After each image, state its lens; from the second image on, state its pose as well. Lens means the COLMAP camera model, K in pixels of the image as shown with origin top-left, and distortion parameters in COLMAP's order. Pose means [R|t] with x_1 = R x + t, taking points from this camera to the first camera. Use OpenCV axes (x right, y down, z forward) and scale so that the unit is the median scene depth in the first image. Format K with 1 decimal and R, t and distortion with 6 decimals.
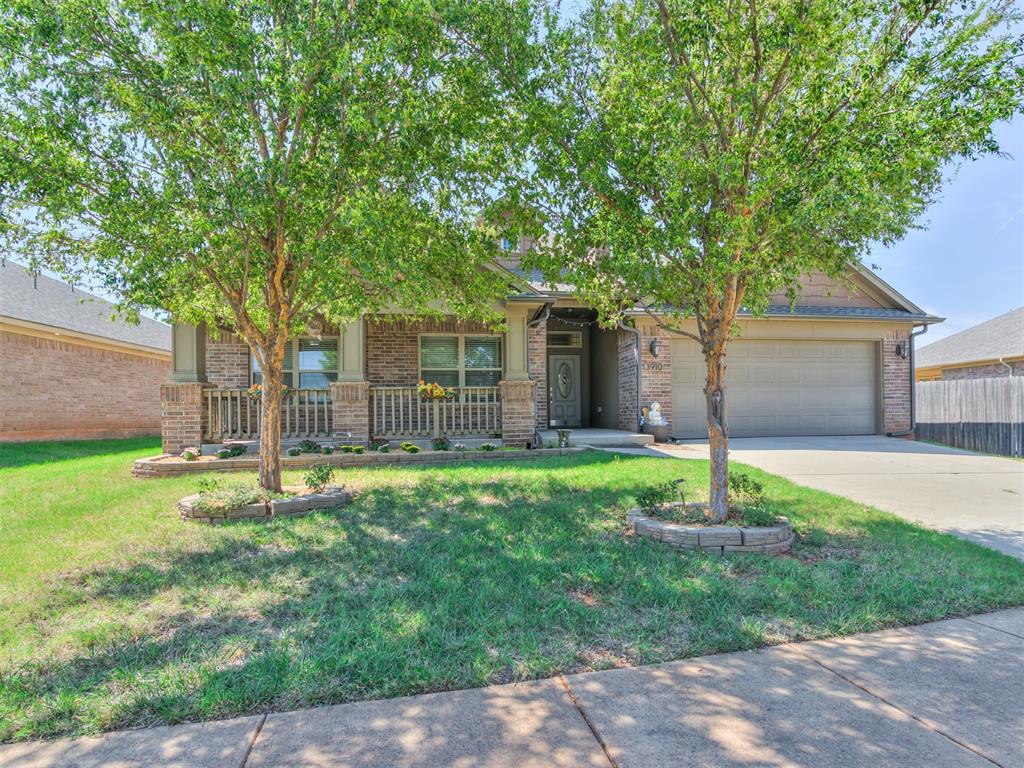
lens RADIAL K [[598.4, 0, 470.3], [0, 598.4, 400.4], [0, 0, 1]] dist [-0.016352, -0.001104]
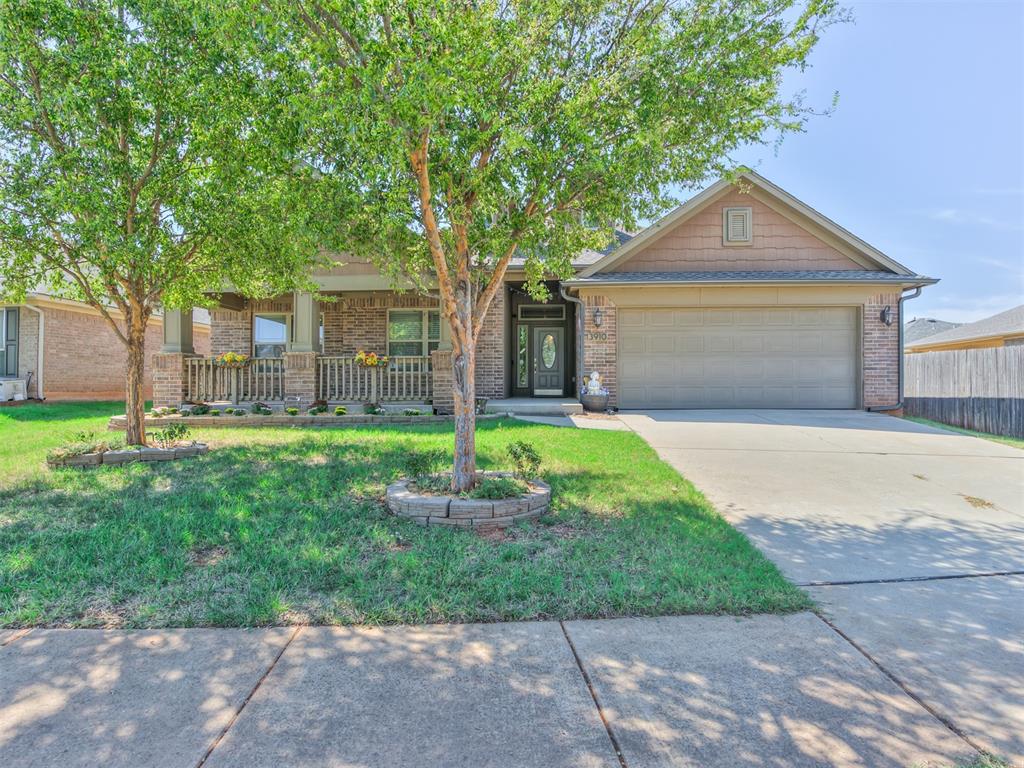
lens RADIAL K [[529.7, 0, 512.0], [0, 529.7, 384.0], [0, 0, 1]] dist [-0.020747, -0.000776]
pose [[0.976620, 0.010233, -0.214730, 0.385476], [-0.005958, 0.999771, 0.020546, 0.006406], [0.214891, -0.018786, 0.976457, 0.106715]]
